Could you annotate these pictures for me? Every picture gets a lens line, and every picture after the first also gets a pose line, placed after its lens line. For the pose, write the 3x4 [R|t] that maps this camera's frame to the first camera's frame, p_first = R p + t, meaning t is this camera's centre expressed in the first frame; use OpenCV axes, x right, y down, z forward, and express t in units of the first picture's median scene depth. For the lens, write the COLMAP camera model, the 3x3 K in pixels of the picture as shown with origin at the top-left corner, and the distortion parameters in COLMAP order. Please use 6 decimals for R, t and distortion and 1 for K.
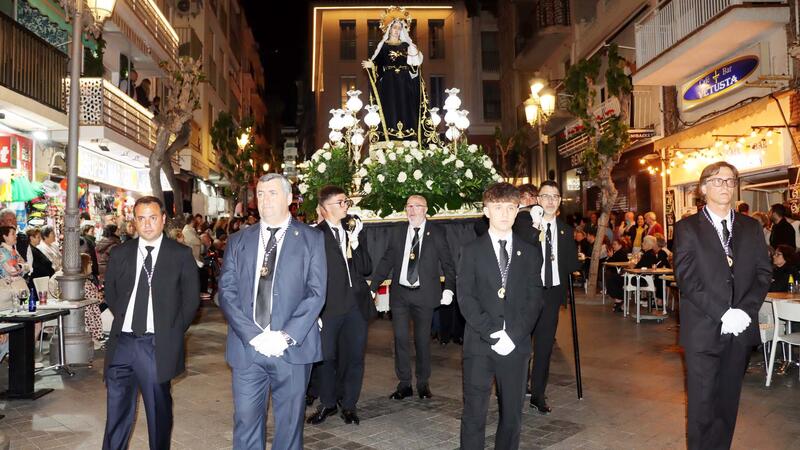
lens RADIAL K [[660.6, 0, 399.5], [0, 660.6, 247.3], [0, 0, 1]] dist [-0.192628, 0.172515]
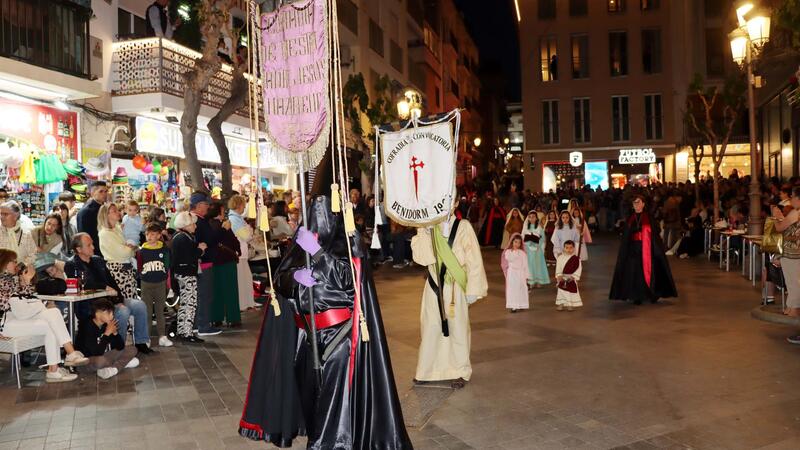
lens RADIAL K [[660.6, 0, 399.5], [0, 660.6, 247.3], [0, 0, 1]] dist [-0.192628, 0.172515]
pose [[0.937641, 0.007677, -0.347521, 0.138446], [0.004248, 0.999428, 0.033542, -0.008344], [0.347580, -0.032926, 0.937072, 0.287895]]
